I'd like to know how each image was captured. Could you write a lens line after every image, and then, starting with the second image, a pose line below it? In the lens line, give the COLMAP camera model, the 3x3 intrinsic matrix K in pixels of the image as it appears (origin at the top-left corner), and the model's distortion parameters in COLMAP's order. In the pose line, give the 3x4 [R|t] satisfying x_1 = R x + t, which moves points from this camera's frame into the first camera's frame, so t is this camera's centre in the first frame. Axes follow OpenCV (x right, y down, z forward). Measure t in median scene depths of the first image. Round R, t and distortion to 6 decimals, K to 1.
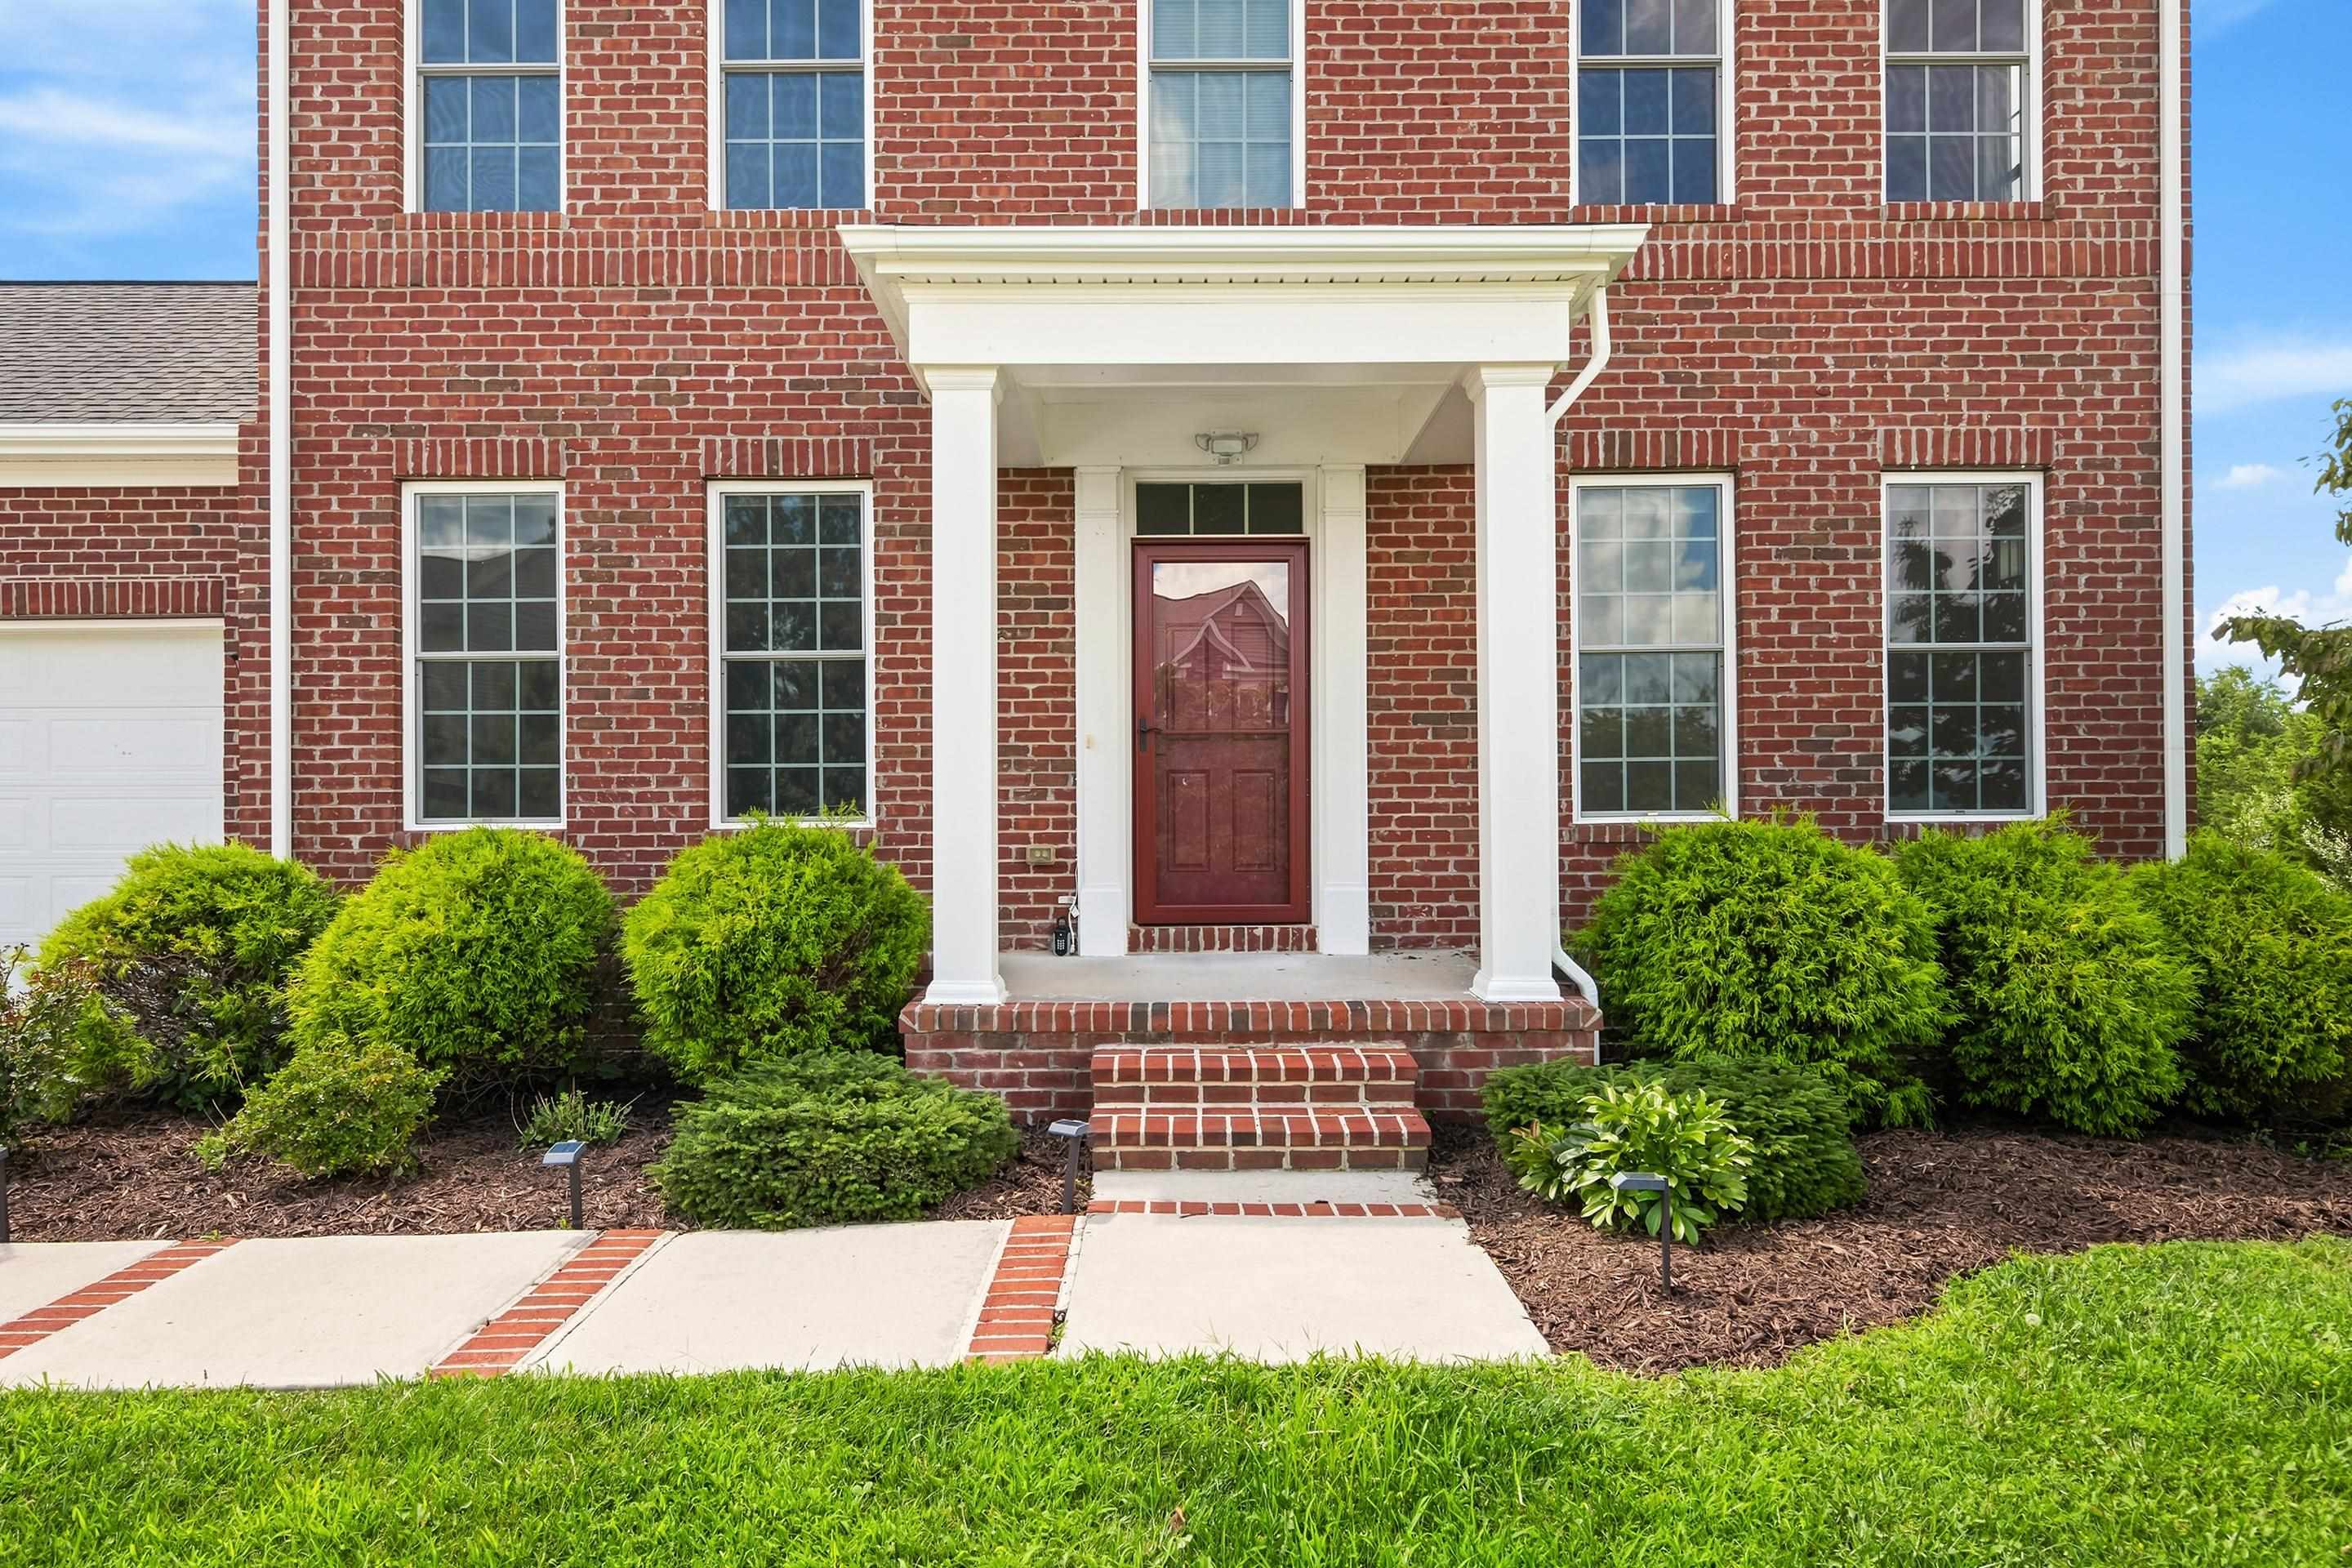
lens RADIAL K [[1862.3, 0, 1143.2], [0, 1862.3, 789.8], [0, 0, 1]] dist [0.020642, -0.043768]
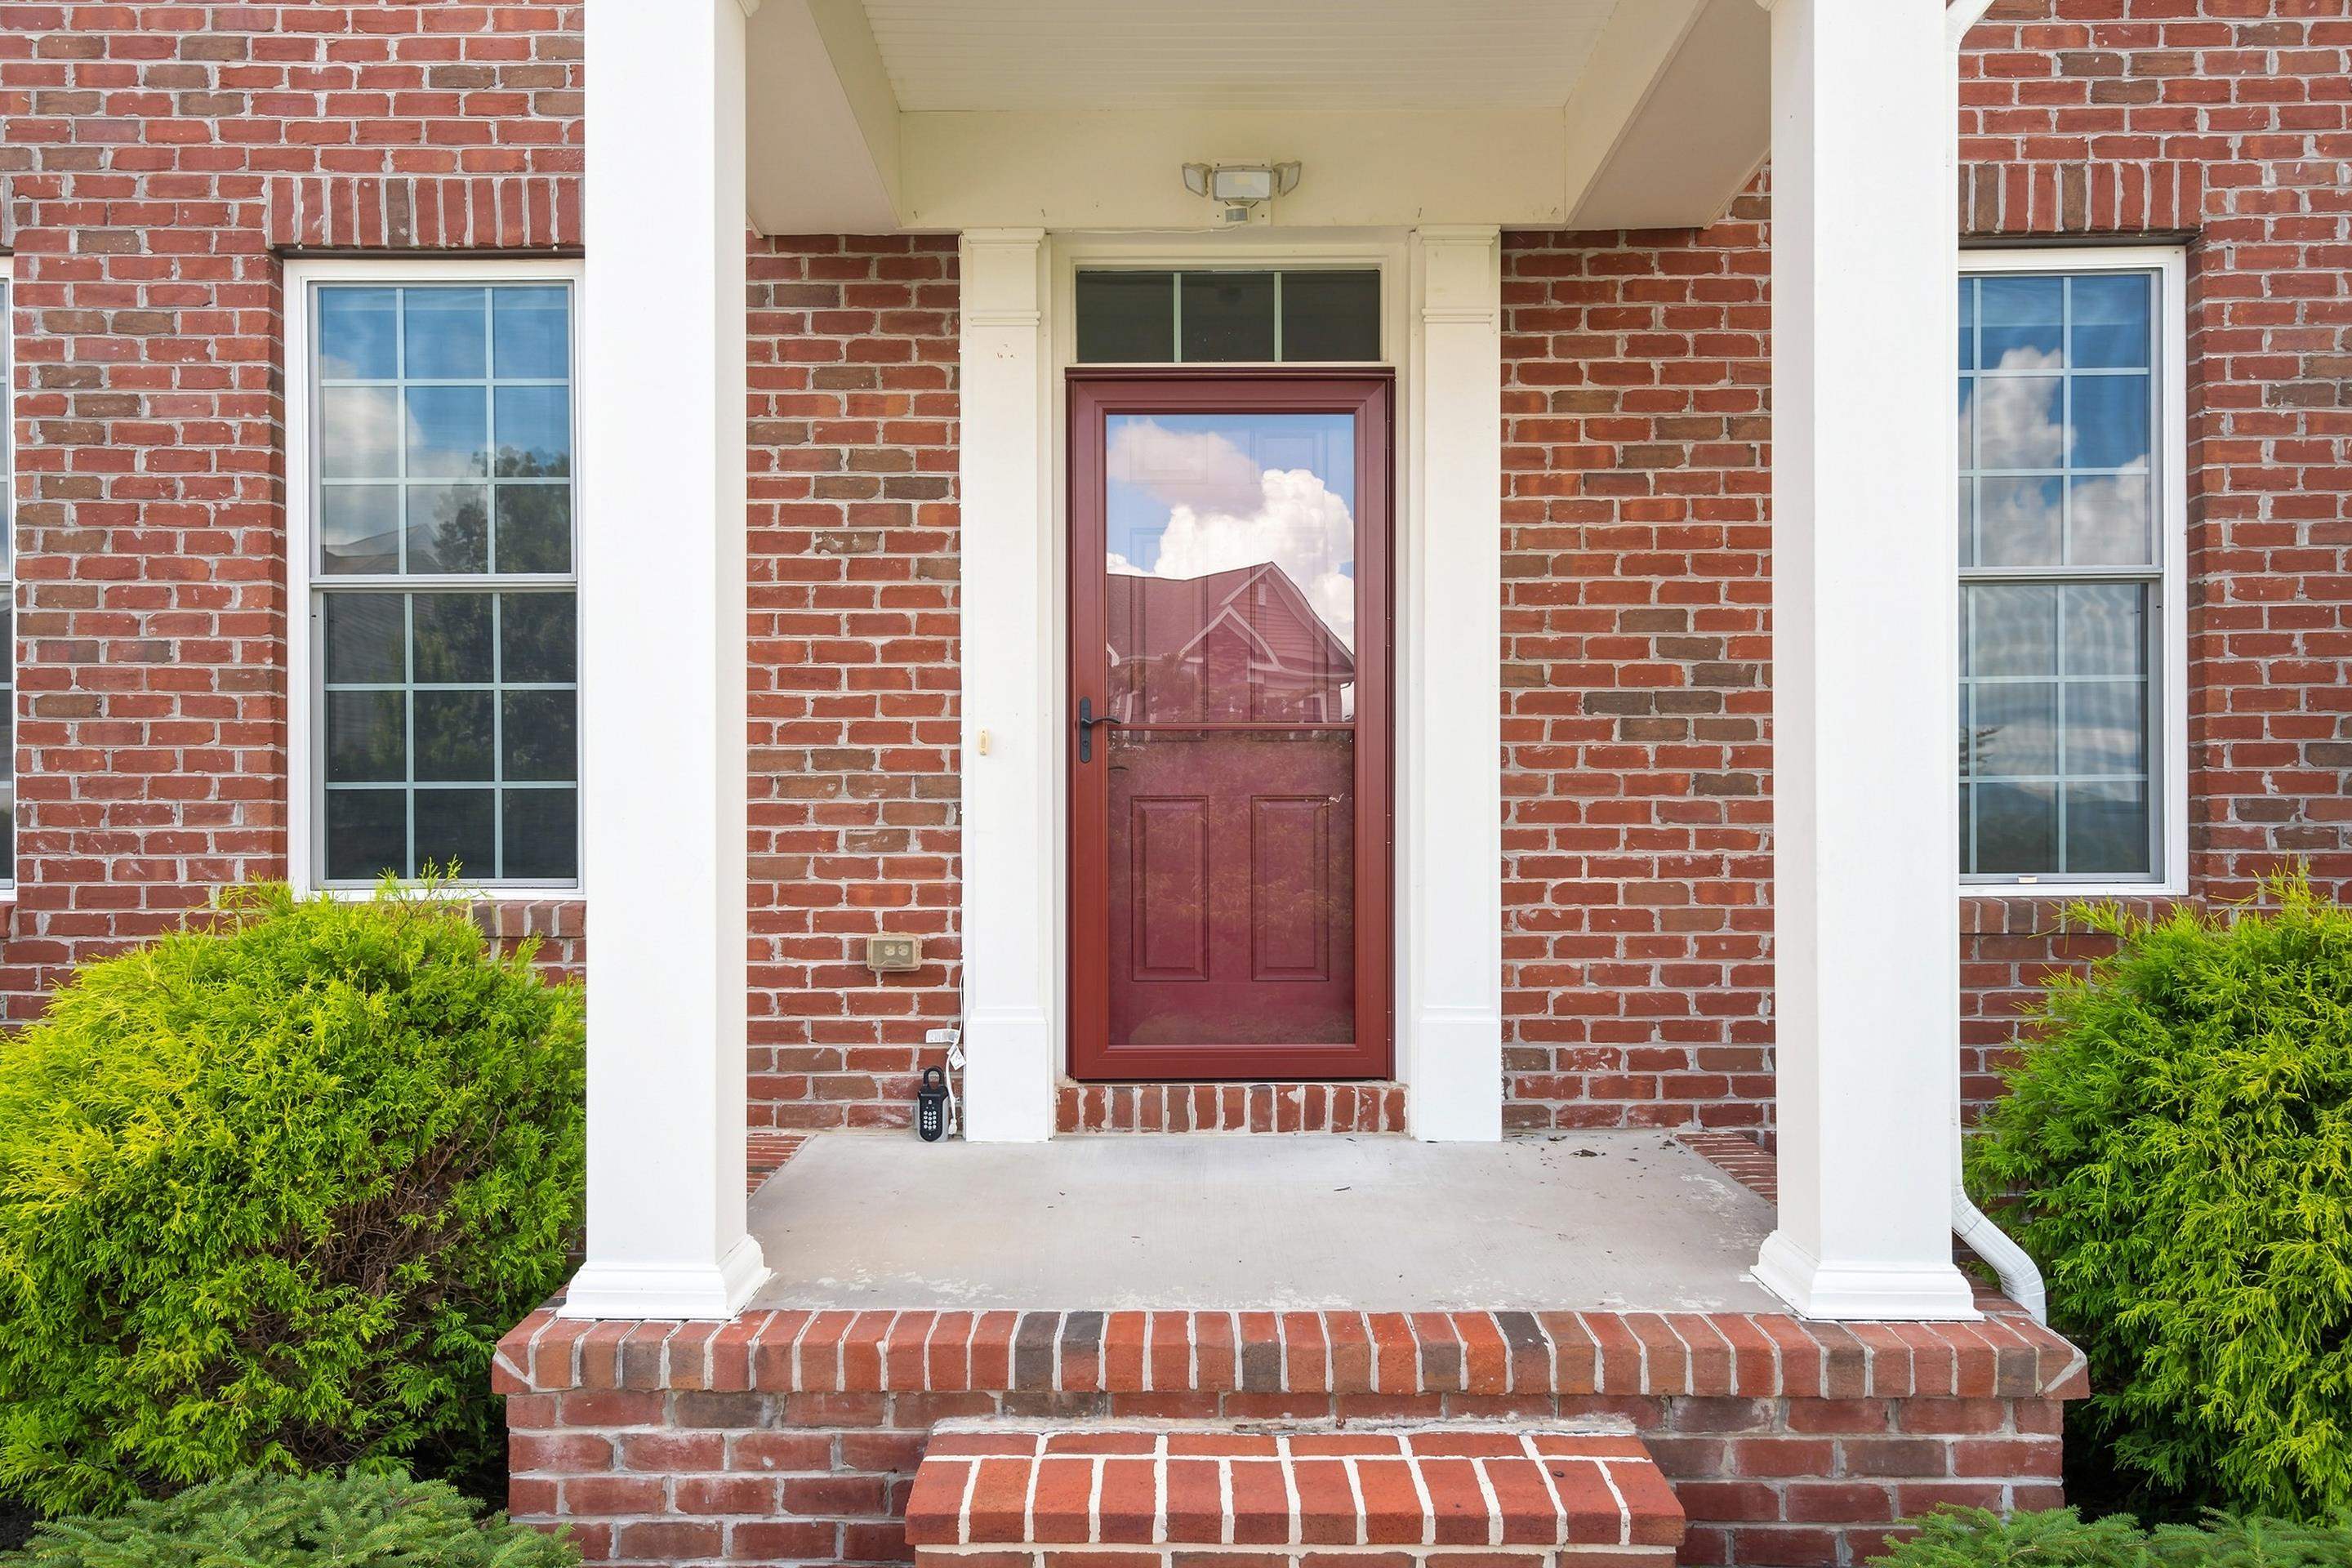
lens RADIAL K [[1862.7, 0, 1177.9], [0, 1862.7, 815.2], [0, 0, 1]] dist [0.033214, -0.016176]
pose [[0.999988, 0.003115, 0.003687, 0.024949], [-0.003138, 0.999977, 0.006086, -0.008452], [-0.003668, -0.006097, 0.999975, 0.459361]]
